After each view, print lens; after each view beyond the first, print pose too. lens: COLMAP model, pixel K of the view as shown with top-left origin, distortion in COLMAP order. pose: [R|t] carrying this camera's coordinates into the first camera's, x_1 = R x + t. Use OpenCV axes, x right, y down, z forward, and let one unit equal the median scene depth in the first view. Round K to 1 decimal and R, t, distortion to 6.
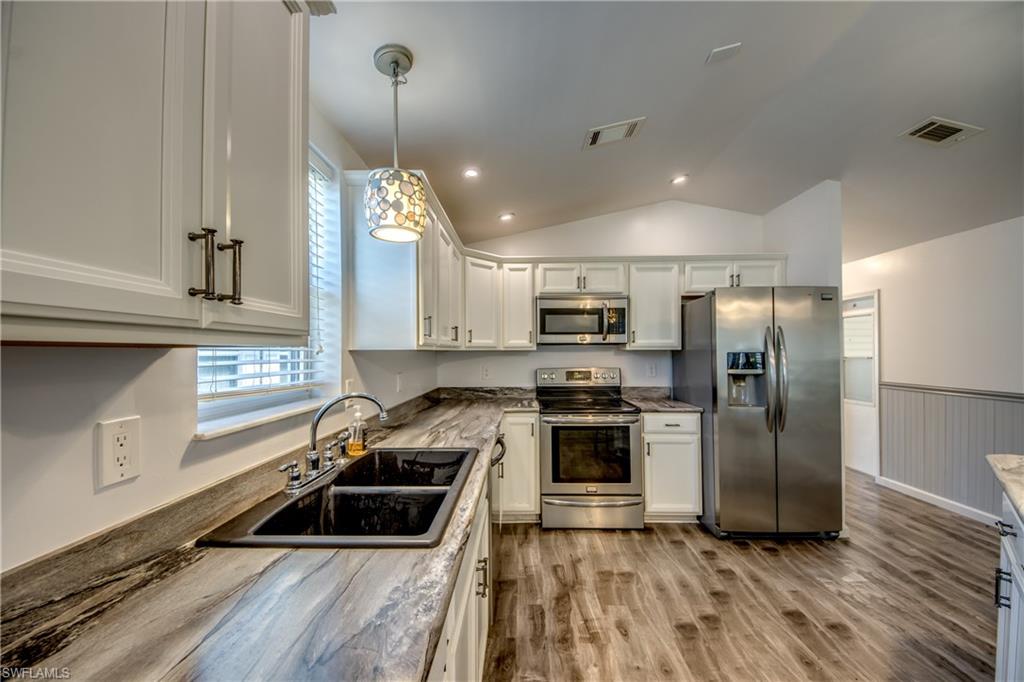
lens RADIAL K [[383.5, 0, 510.8], [0, 383.5, 346.5], [0, 0, 1]] dist [0.008541, -0.000163]
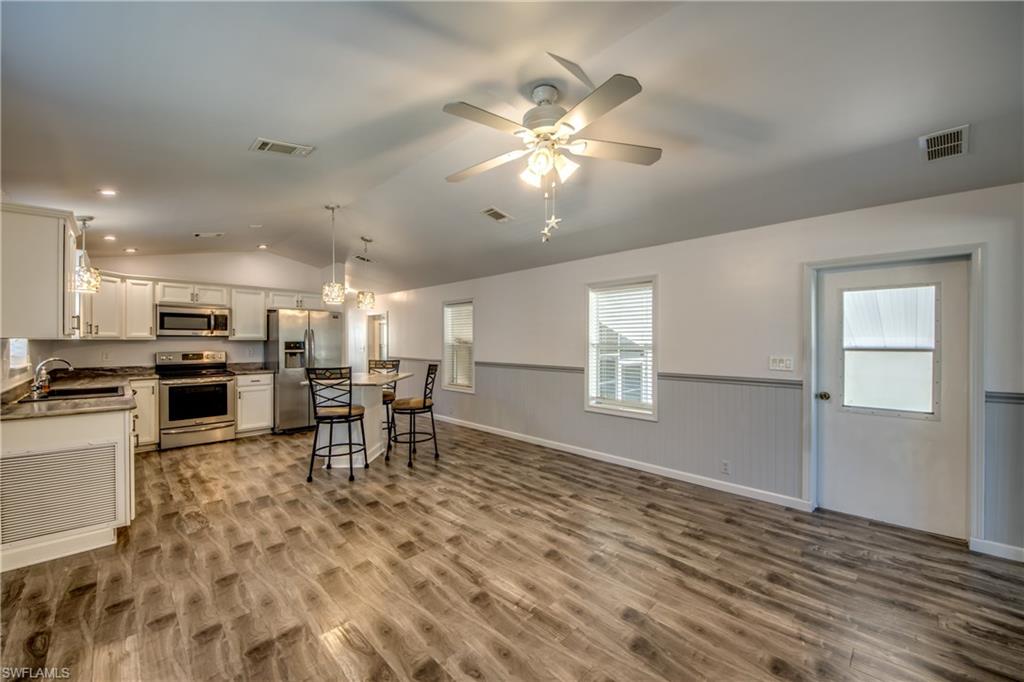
lens RADIAL K [[393.0, 0, 511.0], [0, 393.0, 342.8], [0, 0, 1]] dist [0.037826, -0.024963]
pose [[0.691660, 0.002515, 0.722219, -0.110502], [-0.013335, 0.999868, 0.009289, -0.012413], [-0.722100, -0.016055, 0.691602, -1.203753]]
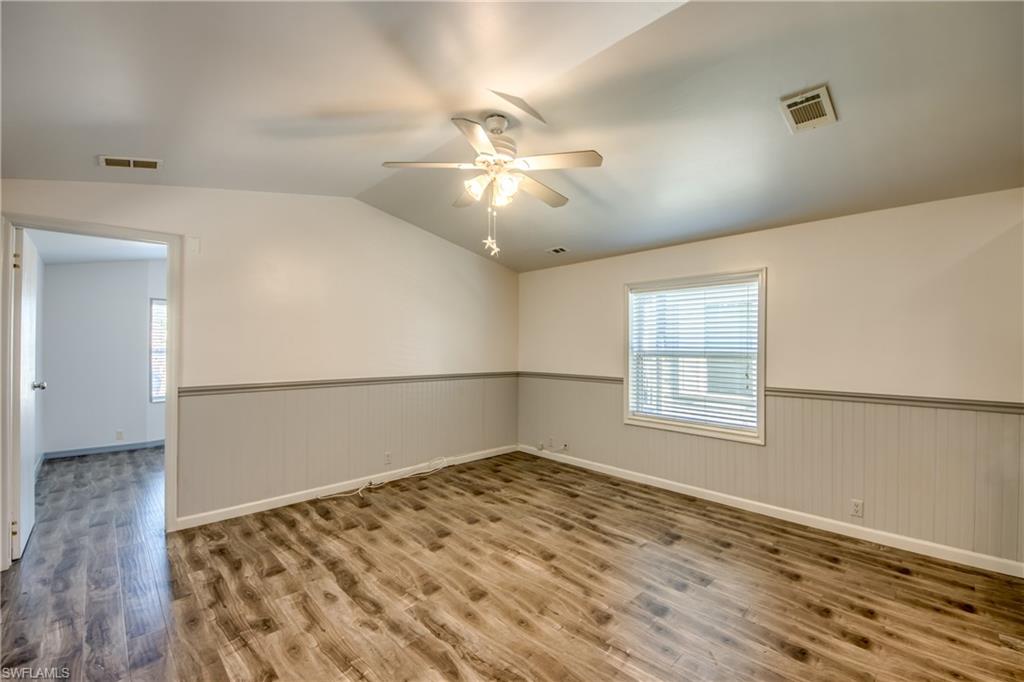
lens RADIAL K [[421.3, 0, 512.0], [0, 421.3, 341.0], [0, 0, 1]] dist [0.028760, -0.020031]
pose [[-0.698379, -0.007936, -0.715684, 1.074982], [0.006747, 0.999821, -0.017671, -0.009603], [0.715696, -0.017170, -0.698201, -0.096160]]
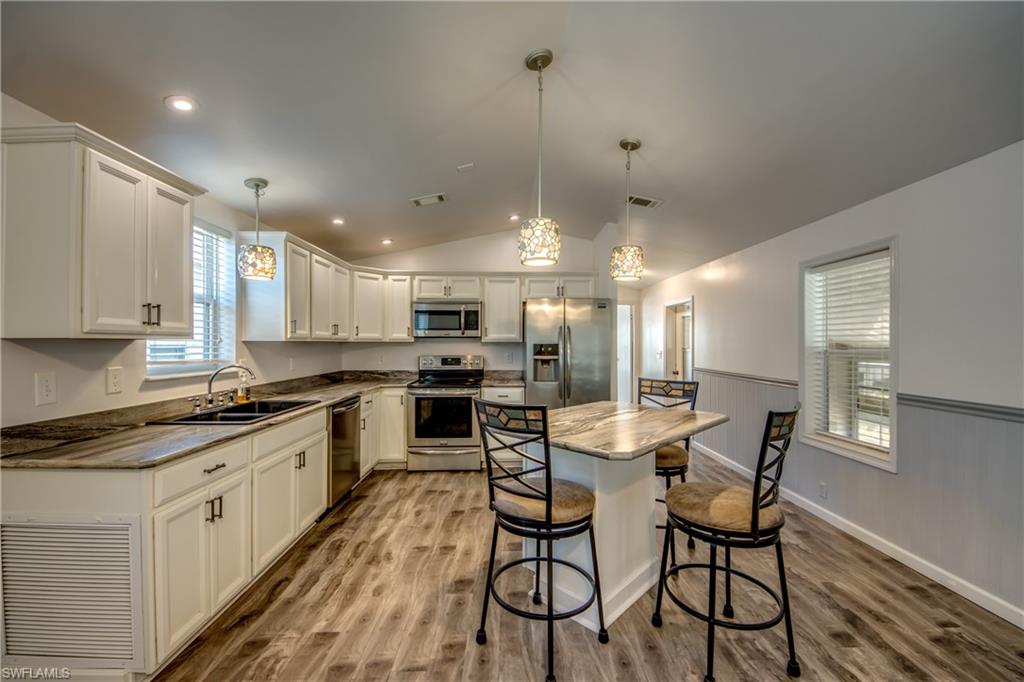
lens RADIAL K [[408.8, 0, 514.6], [0, 408.8, 342.4], [0, 0, 1]] dist [0.028874, -0.025736]
pose [[0.998744, 0.004646, 0.049895, 0.386839], [-0.005199, 0.999926, 0.010958, -0.005838], [-0.049840, -0.011204, 0.998694, -0.477508]]
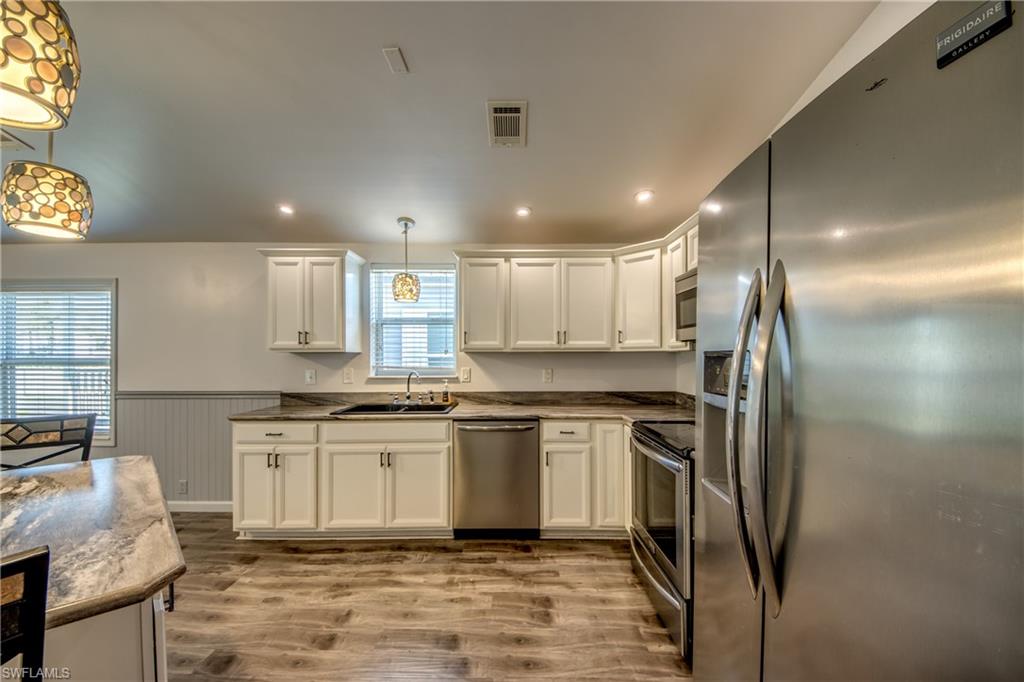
lens RADIAL K [[388.6, 0, 515.9], [0, 388.6, 352.7], [0, 0, 1]] dist [0.030515, -0.020855]
pose [[0.025499, -0.001029, -0.999674, 0.917163], [0.016972, 0.999856, -0.000597, 0.009678], [0.999531, -0.016951, 0.025513, 0.730635]]
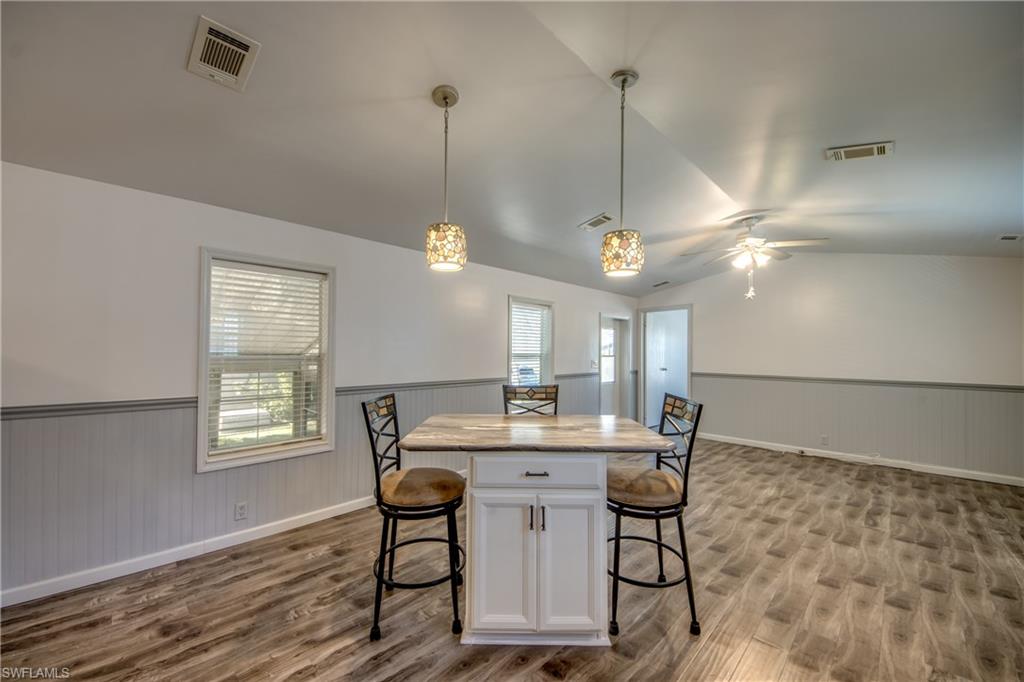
lens RADIAL K [[392.5, 0, 506.4], [0, 392.5, 365.8], [0, 0, 1]] dist [0.025938, -0.021817]
pose [[-0.724606, -0.021736, 0.688820, 0.153812], [-0.011123, 0.999741, 0.019847, 0.014330], [-0.689073, 0.006719, -0.724660, 0.822501]]
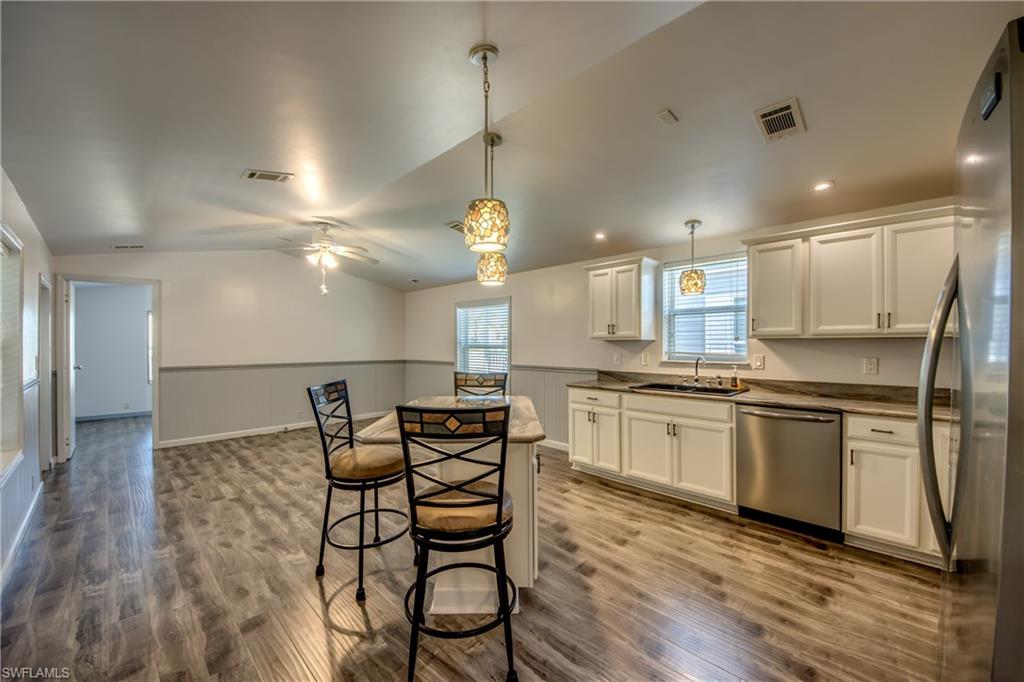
lens RADIAL K [[393.0, 0, 511.0], [0, 393.0, 342.8], [0, 0, 1]] dist [0.037826, -0.024963]
pose [[-0.683053, 0.005897, -0.730345, 1.115234], [0.016639, 0.999834, -0.007488, 0.012982], [0.730179, -0.017267, -0.683037, 0.880993]]
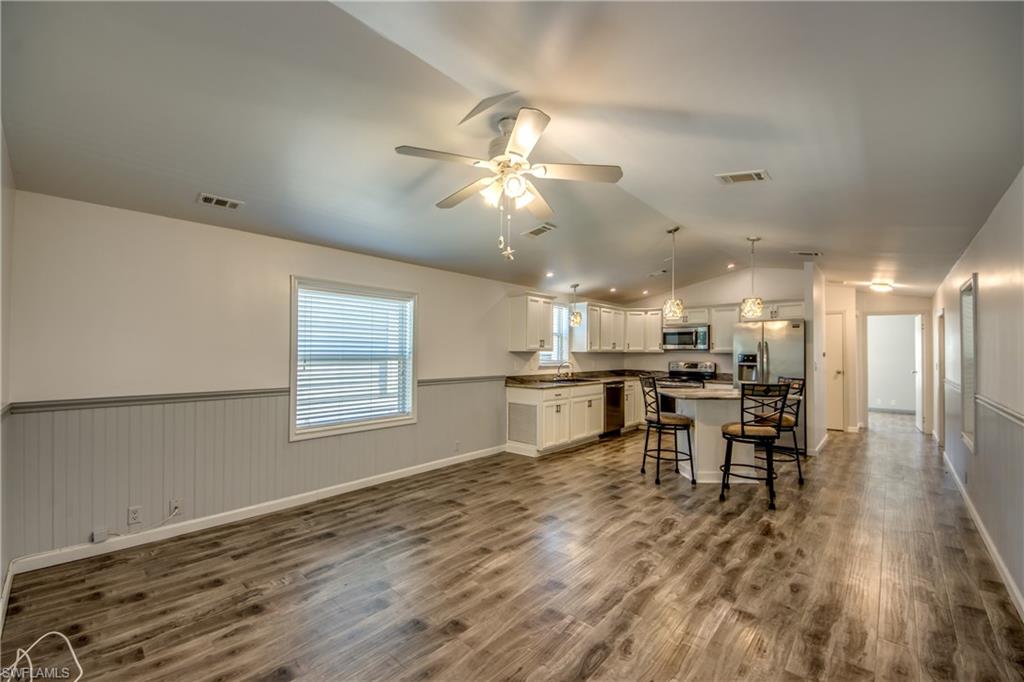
lens RADIAL K [[404.7, 0, 514.8], [0, 404.7, 347.0], [0, 0, 1]] dist [0.028390, -0.025170]
pose [[0.754534, 0.001556, -0.656260, 1.020402], [-0.000673, 0.999998, 0.001597, -0.025716], [0.656261, -0.000764, 0.754534, -1.347609]]
